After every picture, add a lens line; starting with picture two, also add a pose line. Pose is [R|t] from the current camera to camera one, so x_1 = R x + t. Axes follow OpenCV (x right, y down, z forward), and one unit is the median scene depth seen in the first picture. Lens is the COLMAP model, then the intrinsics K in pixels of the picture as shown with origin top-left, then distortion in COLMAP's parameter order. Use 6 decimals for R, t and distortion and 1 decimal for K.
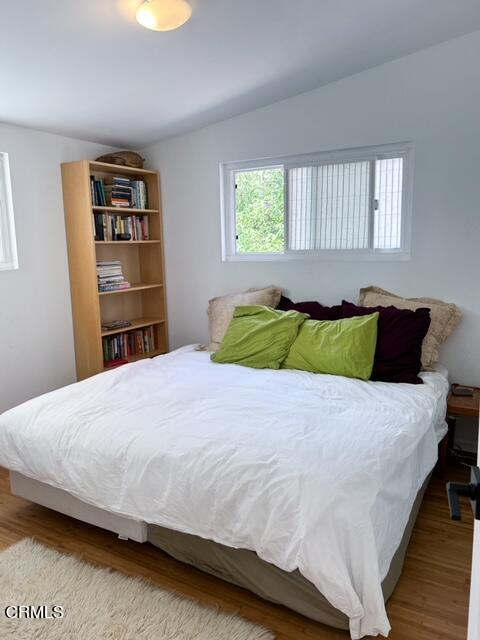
lens RADIAL K [[481.1, 0, 240.0], [0, 481.1, 320.0], [0, 0, 1]] dist [0.041306, -0.050912]
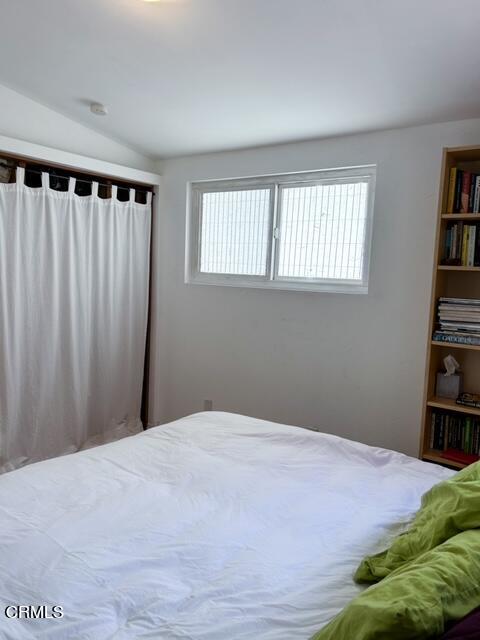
lens RADIAL K [[481.1, 0, 240.0], [0, 481.1, 320.0], [0, 0, 1]] dist [0.041306, -0.050912]
pose [[-0.087049, 0.114426, -0.989611, 0.526372], [-0.206023, 0.969838, 0.130262, -0.156718], [0.974668, 0.215222, -0.060849, 1.024162]]
